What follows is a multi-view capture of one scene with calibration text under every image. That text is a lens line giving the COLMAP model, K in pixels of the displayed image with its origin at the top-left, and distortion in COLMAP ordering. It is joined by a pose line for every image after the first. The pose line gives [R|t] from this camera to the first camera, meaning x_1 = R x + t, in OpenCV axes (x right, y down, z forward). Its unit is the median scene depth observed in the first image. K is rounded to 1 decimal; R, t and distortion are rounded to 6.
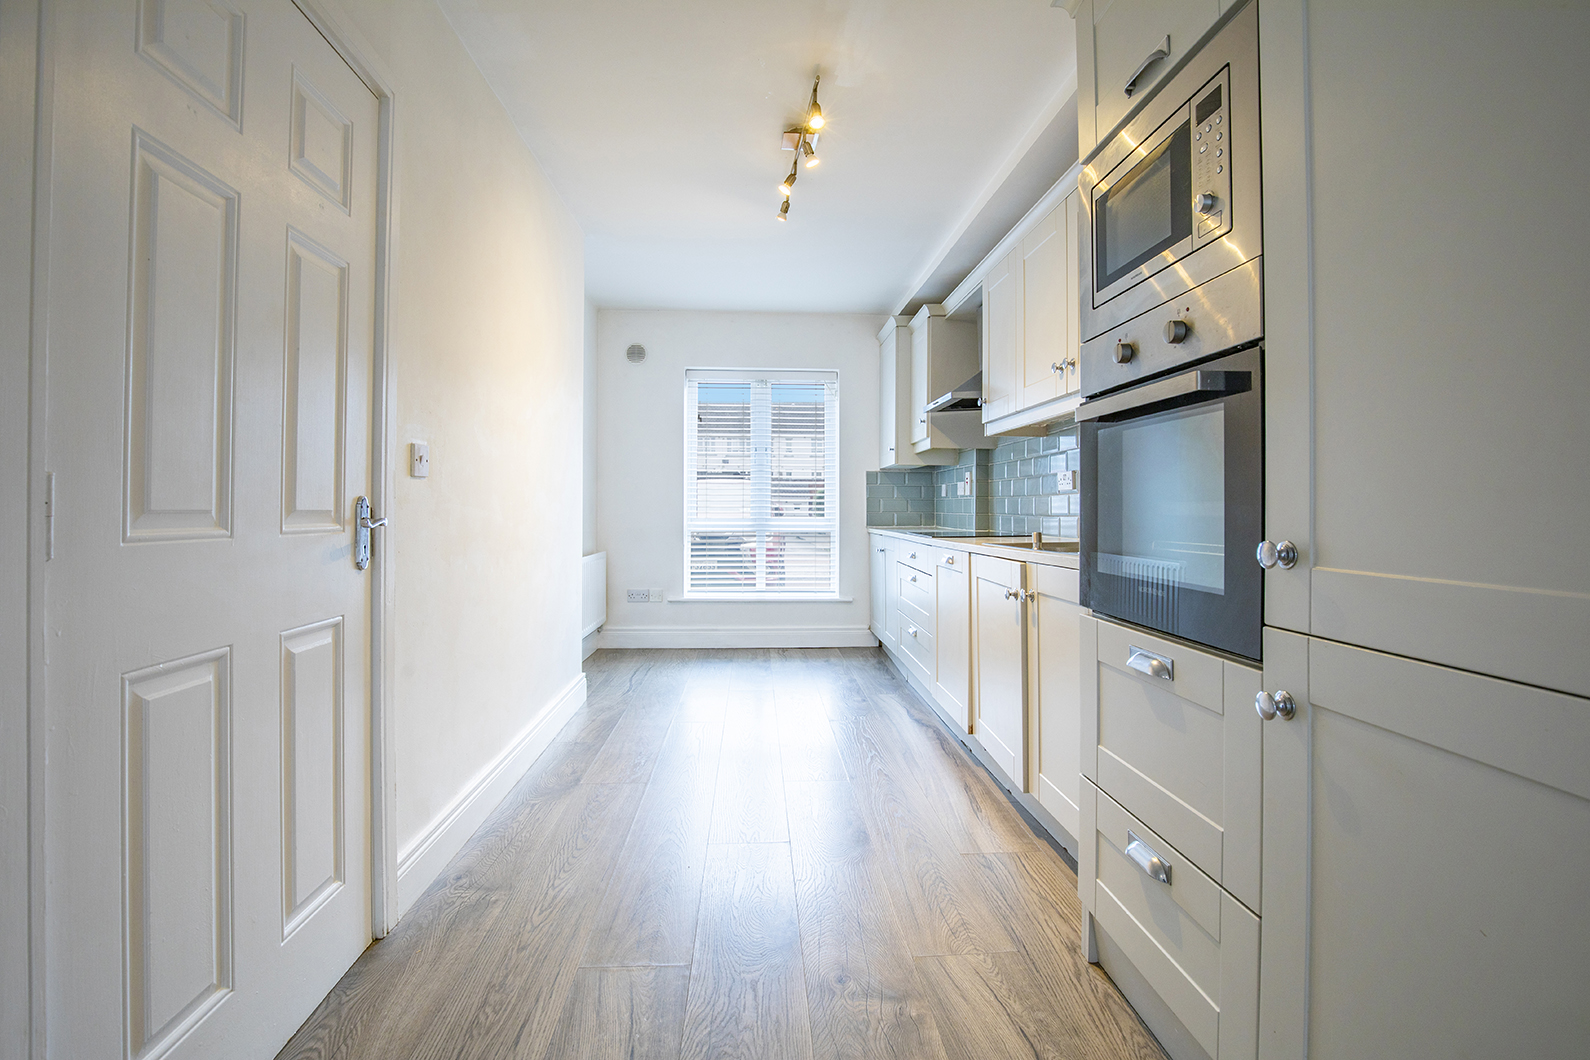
lens RADIAL K [[730.8, 0, 790.1], [0, 730.8, 516.8], [0, 0, 1]] dist [-0.033724, 0.005155]
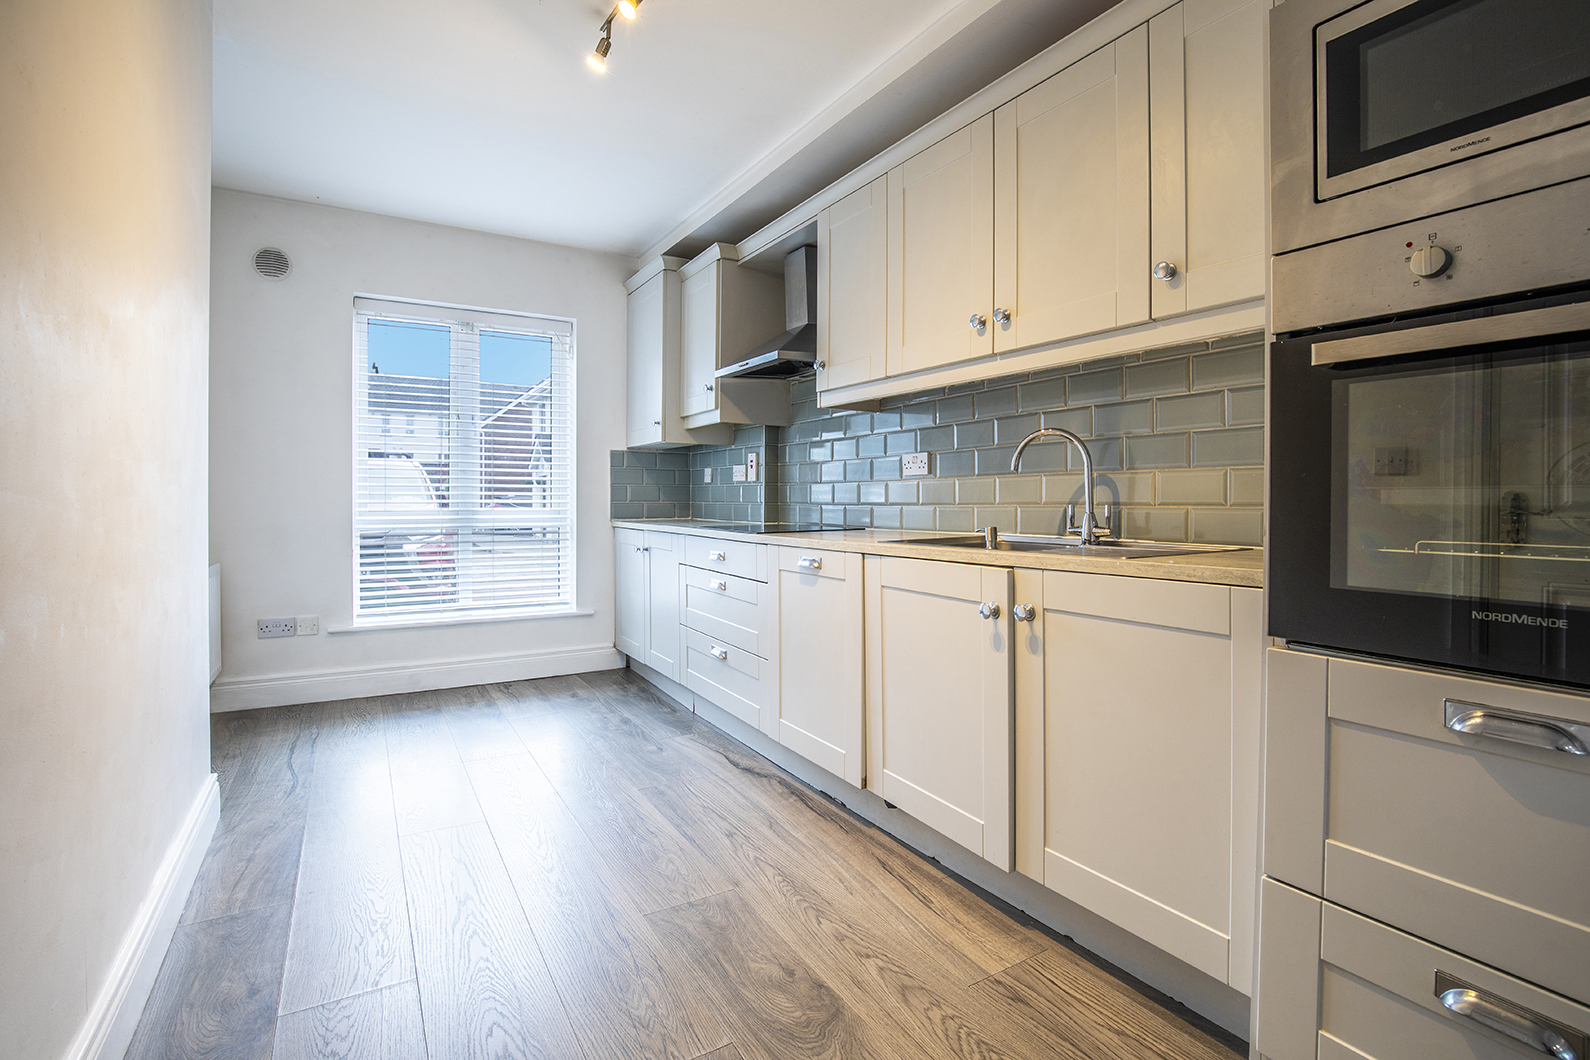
lens RADIAL K [[748.9, 0, 793.7], [0, 748.9, 512.8], [0, 0, 1]] dist [-0.037105, -0.000054]
pose [[0.884643, -0.009397, 0.466175, -0.119554], [0.005121, 0.999932, 0.010439, -0.001822], [-0.466241, -0.006847, 0.884631, 0.219266]]
